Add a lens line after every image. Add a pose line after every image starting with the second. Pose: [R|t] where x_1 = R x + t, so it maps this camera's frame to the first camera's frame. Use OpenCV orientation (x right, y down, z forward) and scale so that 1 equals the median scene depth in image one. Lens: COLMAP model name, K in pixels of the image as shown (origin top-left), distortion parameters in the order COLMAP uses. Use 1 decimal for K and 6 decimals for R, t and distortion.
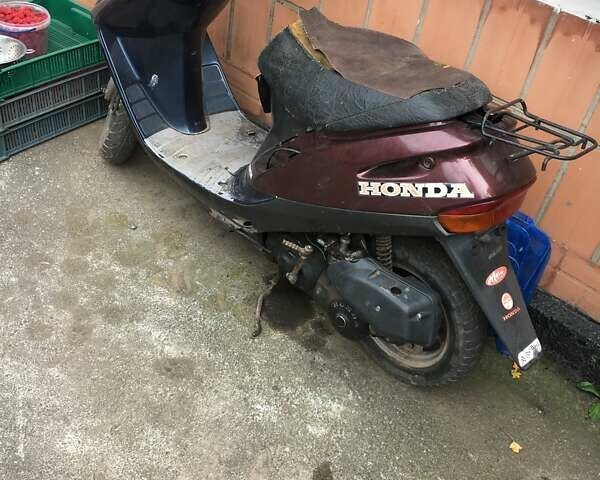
lens RADIAL K [[665.3, 0, 300.0], [0, 665.3, 240.0], [0, 0, 1]] dist [0.008692, -0.019028]
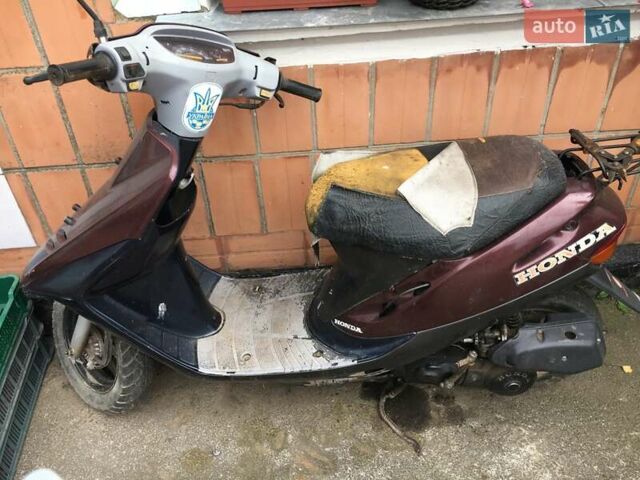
lens RADIAL K [[524.9, 0, 320.0], [0, 524.9, 240.0], [0, 0, 1]] dist [0.090418, -0.143371]
pose [[0.705536, -0.560522, 0.433629, -0.349897], [0.555887, 0.817252, 0.151948, -0.330439], [-0.439554, 0.133844, 0.888188, 0.305718]]
